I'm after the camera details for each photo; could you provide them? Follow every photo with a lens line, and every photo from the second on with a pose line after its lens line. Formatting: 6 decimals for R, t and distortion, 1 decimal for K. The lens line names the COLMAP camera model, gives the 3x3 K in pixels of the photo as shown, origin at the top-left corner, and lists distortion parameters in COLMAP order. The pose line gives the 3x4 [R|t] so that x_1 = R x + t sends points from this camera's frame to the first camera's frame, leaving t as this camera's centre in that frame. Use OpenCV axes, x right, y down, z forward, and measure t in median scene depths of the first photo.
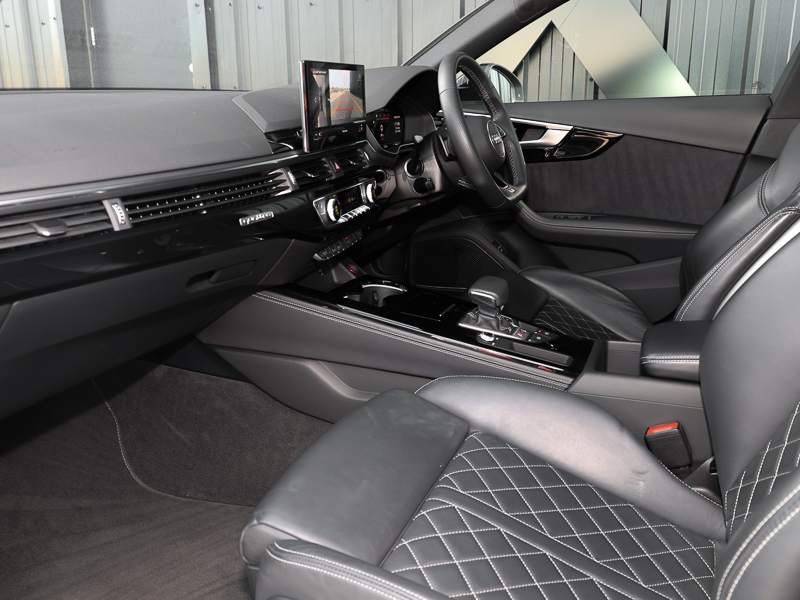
lens RADIAL K [[617.3, 0, 411.2], [0, 617.3, 272.3], [0, 0, 1]] dist [-0.000127, -0.002041]
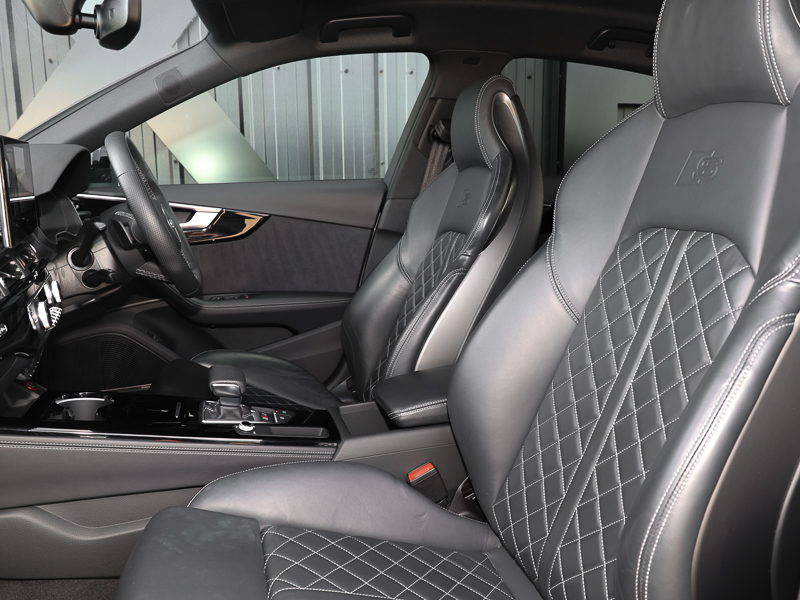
lens RADIAL K [[615.7, 0, 400.0], [0, 615.7, 300.0], [0, 0, 1]] dist [-0.002611, -0.002763]
pose [[0.806672, -0.104967, 0.581603, -0.166050], [0.152632, 0.987717, -0.033436, -0.016186], [-0.570949, 0.115743, 0.812786, 0.050332]]
